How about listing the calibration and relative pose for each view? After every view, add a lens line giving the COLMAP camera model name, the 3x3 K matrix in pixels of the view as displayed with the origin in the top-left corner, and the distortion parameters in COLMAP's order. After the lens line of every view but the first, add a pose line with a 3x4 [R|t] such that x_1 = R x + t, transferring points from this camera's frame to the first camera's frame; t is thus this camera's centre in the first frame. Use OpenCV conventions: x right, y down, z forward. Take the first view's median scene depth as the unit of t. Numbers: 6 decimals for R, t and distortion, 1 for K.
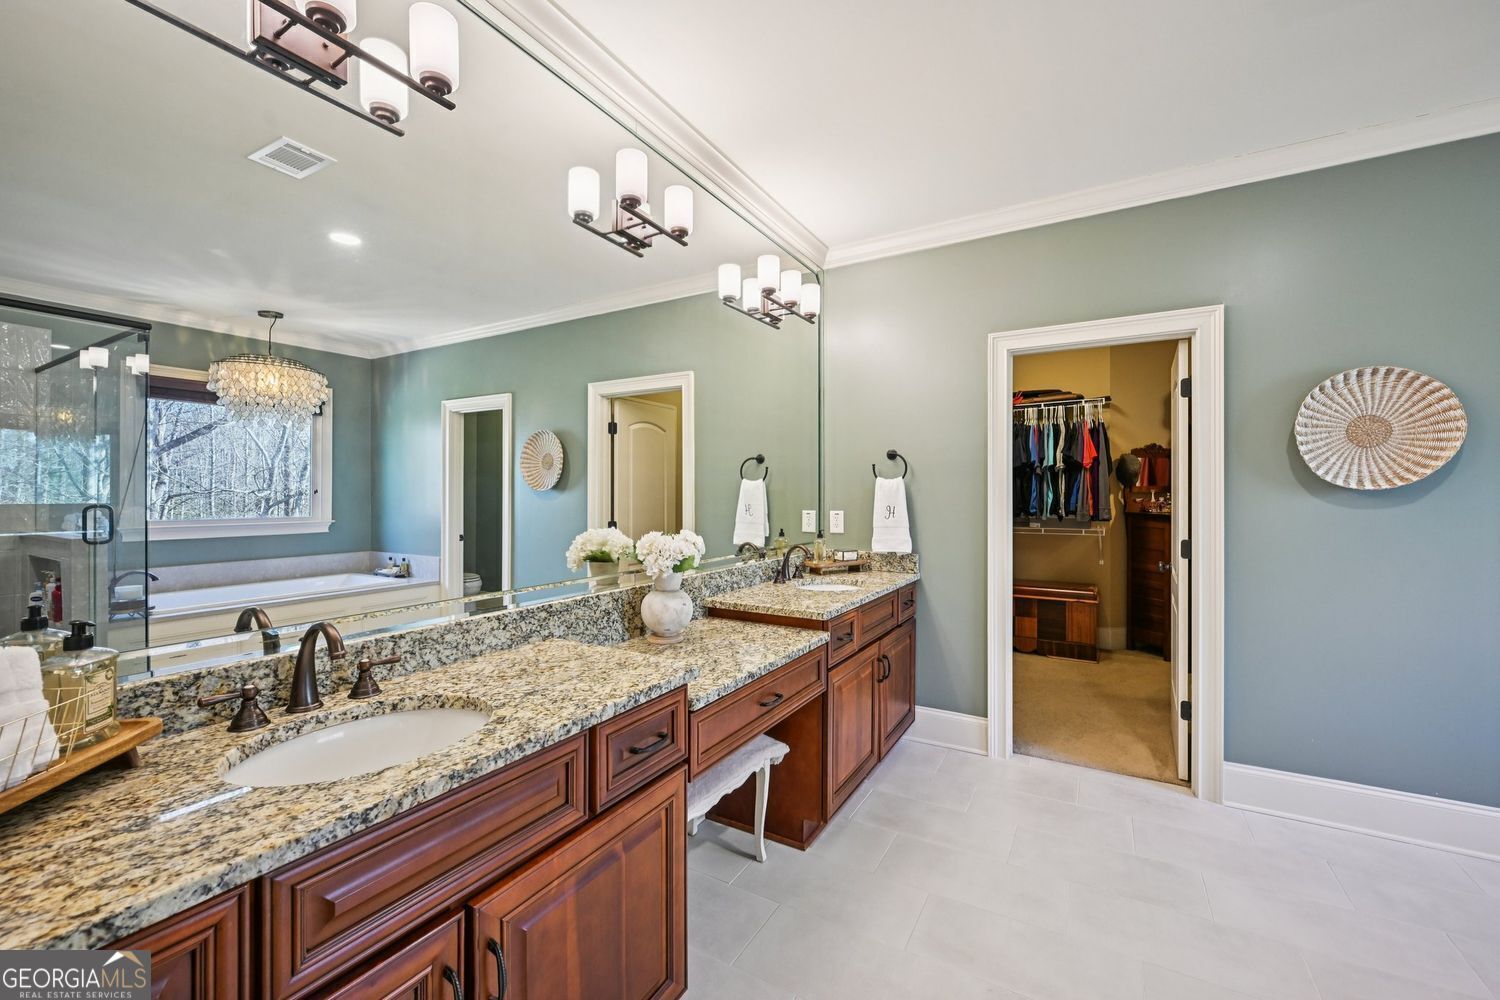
lens RADIAL K [[636.3, 0, 751.3], [0, 636.3, 497.3], [0, 0, 1]] dist [-0.009233, 0.000556]
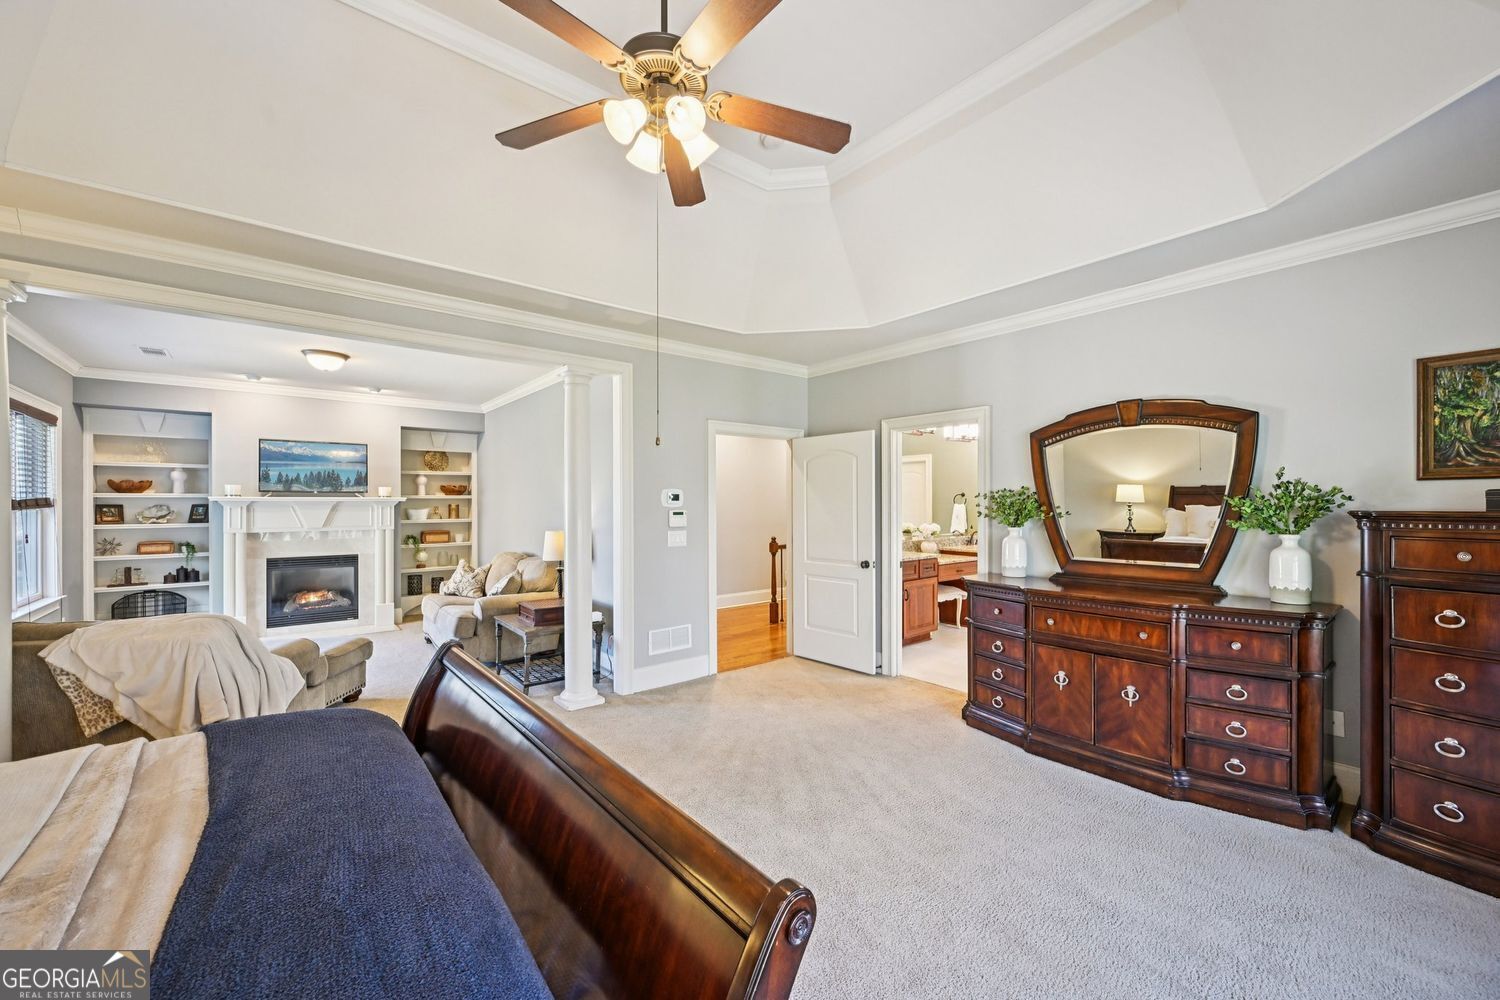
lens RADIAL K [[593.7, 0, 757.1], [0, 593.7, 501.3], [0, 0, 1]] dist [-0.006999, 0.000651]
pose [[0.940017, 0.007634, -0.341043, 0.067402], [-0.008938, 0.999958, -0.002250, -0.039066], [0.341011, 0.005163, 0.940045, -1.869800]]
